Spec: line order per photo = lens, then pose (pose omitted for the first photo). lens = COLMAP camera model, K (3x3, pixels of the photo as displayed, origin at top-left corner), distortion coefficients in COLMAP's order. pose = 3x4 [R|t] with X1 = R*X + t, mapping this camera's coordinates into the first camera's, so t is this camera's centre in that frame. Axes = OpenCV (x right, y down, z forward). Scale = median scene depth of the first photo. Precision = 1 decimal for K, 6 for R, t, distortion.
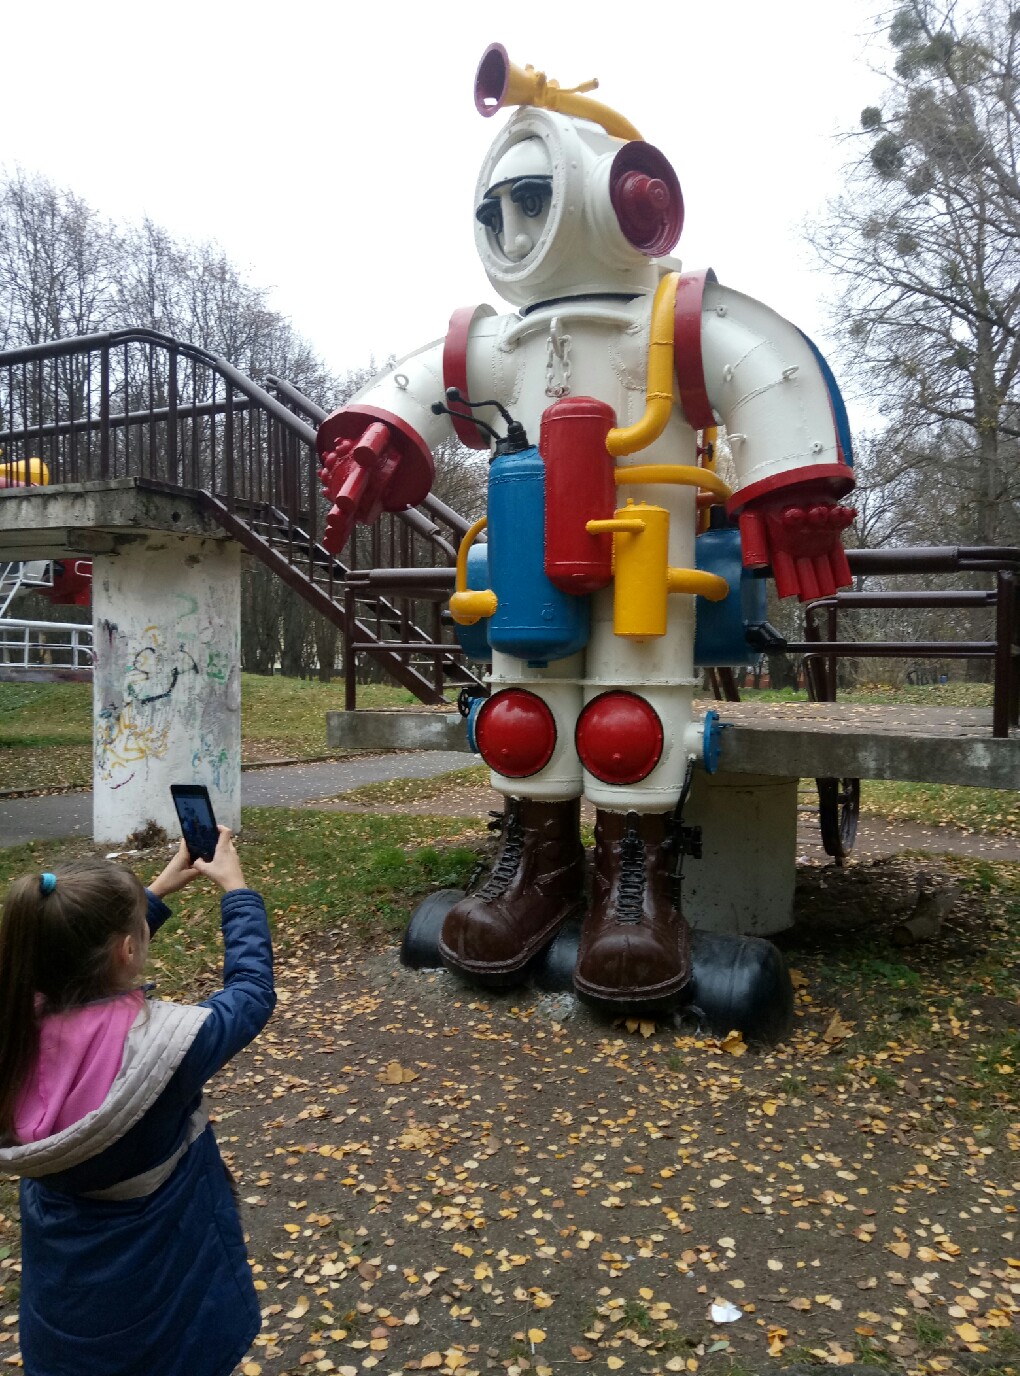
lens RADIAL K [[1033.9, 0, 504.0], [0, 1033.9, 683.5], [0, 0, 1]] dist [0.035495, -0.030058]
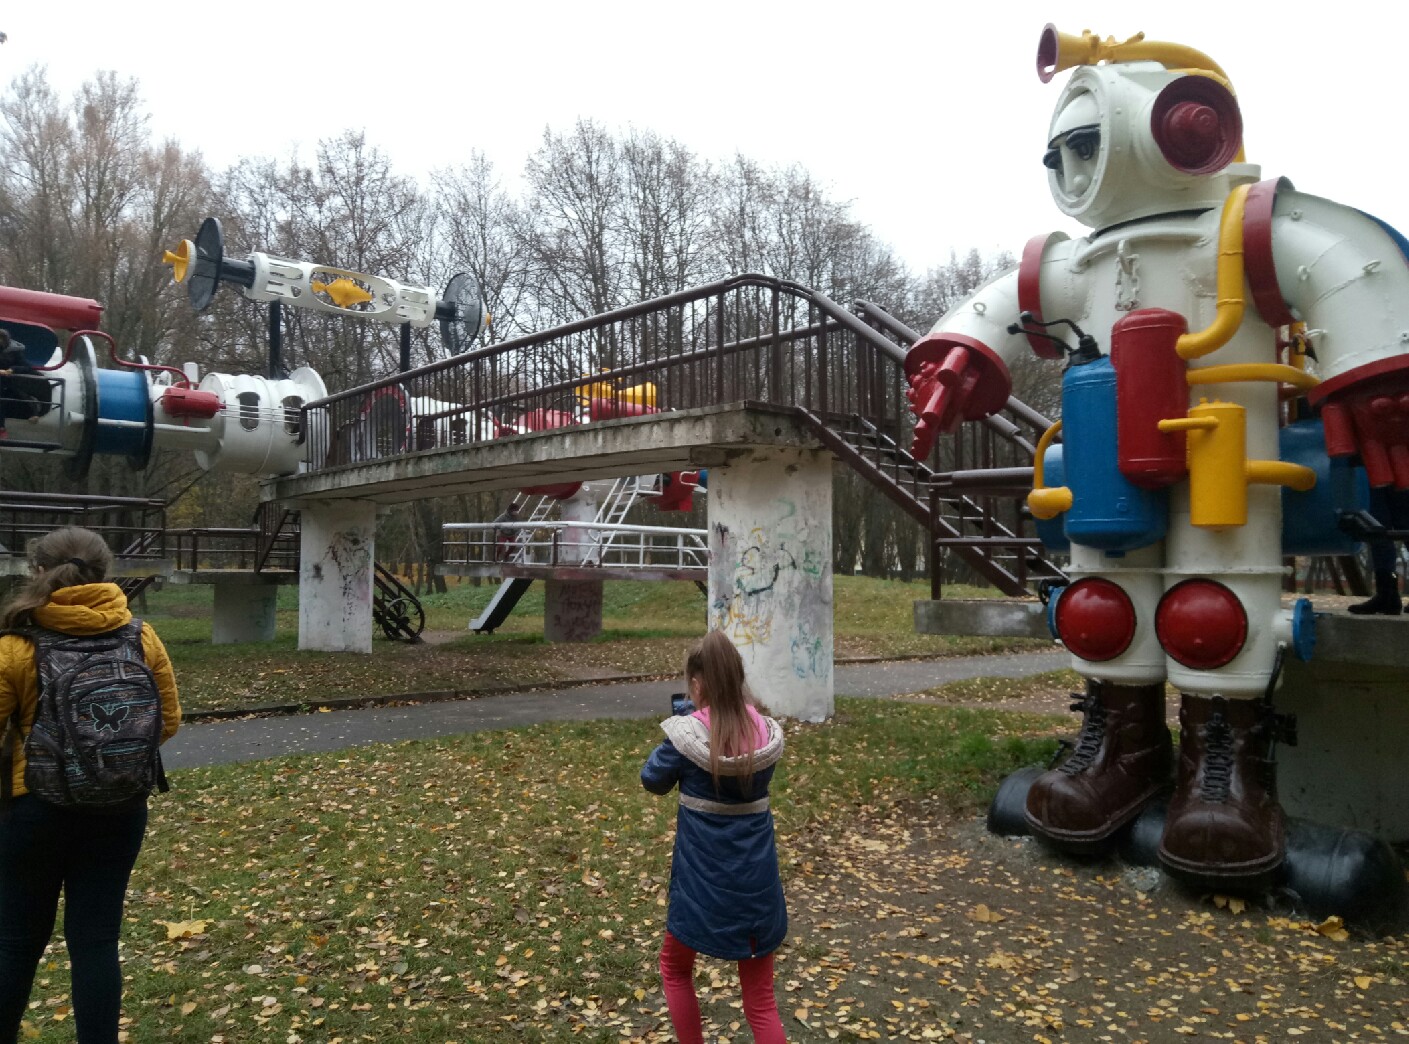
lens RADIAL K [[1058.7, 0, 669.0], [0, 1058.7, 522.2], [0, 0, 1]] dist [0.035495, -0.030058]
pose [[0.924364, -0.021208, -0.380921, 0.026863], [-0.001557, 0.998236, -0.059353, 0.014434], [0.381508, 0.055457, 0.922700, -0.202276]]
